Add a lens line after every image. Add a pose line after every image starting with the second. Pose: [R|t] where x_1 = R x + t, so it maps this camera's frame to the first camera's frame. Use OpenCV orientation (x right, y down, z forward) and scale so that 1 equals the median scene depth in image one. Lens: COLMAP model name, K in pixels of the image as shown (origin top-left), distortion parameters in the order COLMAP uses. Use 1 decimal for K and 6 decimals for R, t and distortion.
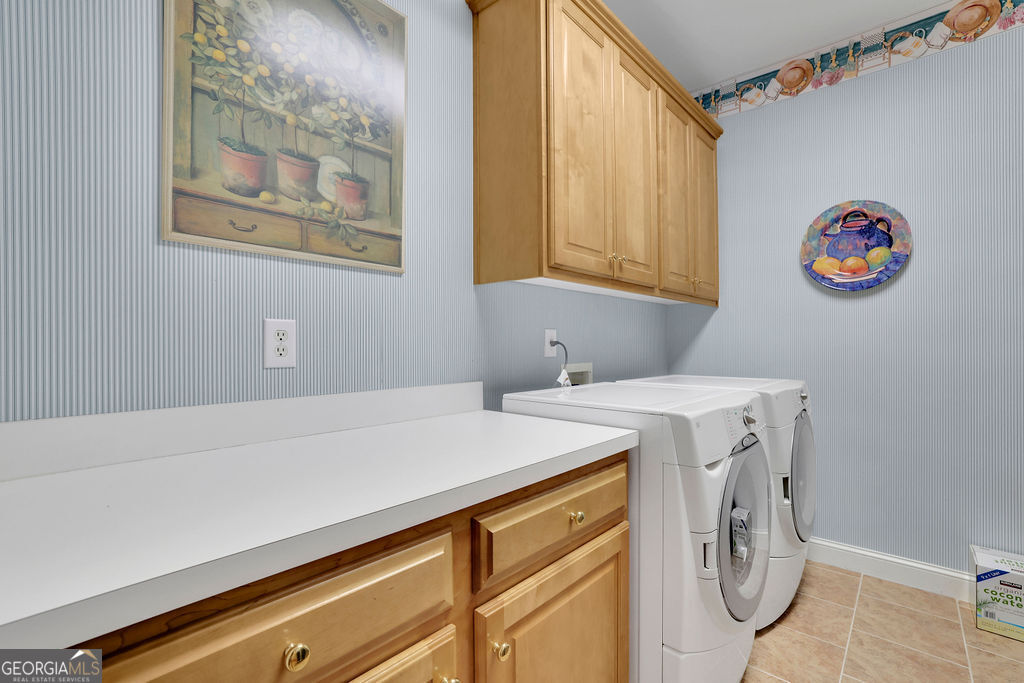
lens RADIAL K [[435.6, 0, 531.7], [0, 435.6, 337.4], [0, 0, 1]] dist [-0.027350, 0.007014]
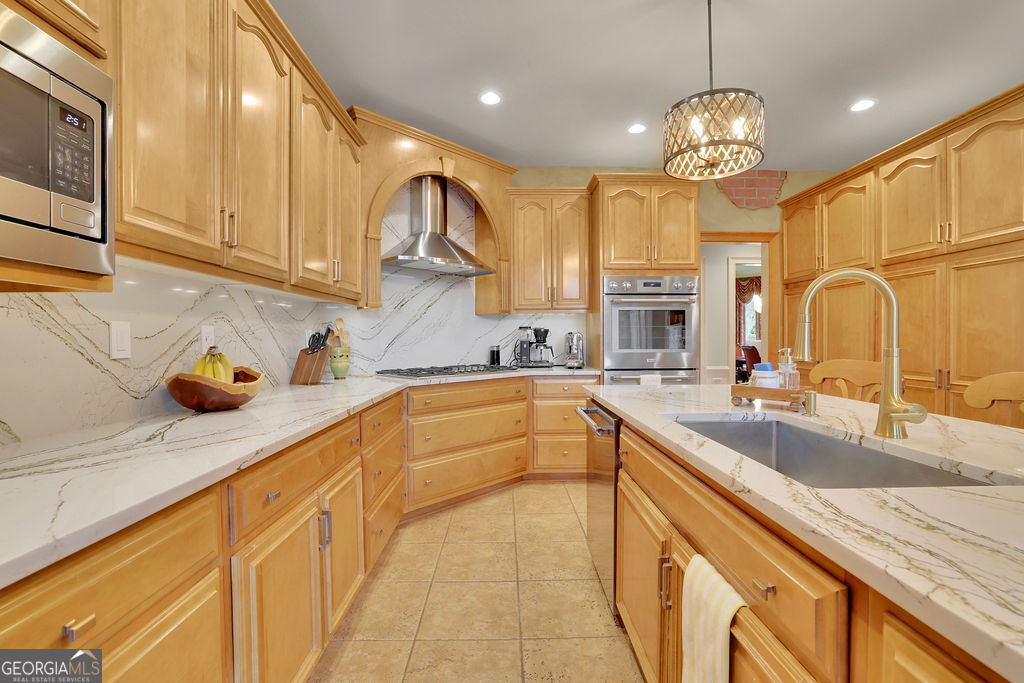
lens RADIAL K [[457.1, 0, 520.9], [0, 457.1, 335.5], [0, 0, 1]] dist [-0.024111, 0.005413]
pose [[0.717340, 0.005664, 0.696700, -0.303299], [-0.001806, 0.999979, -0.006270, 0.004347], [-0.696721, 0.003240, 0.717335, -0.341092]]
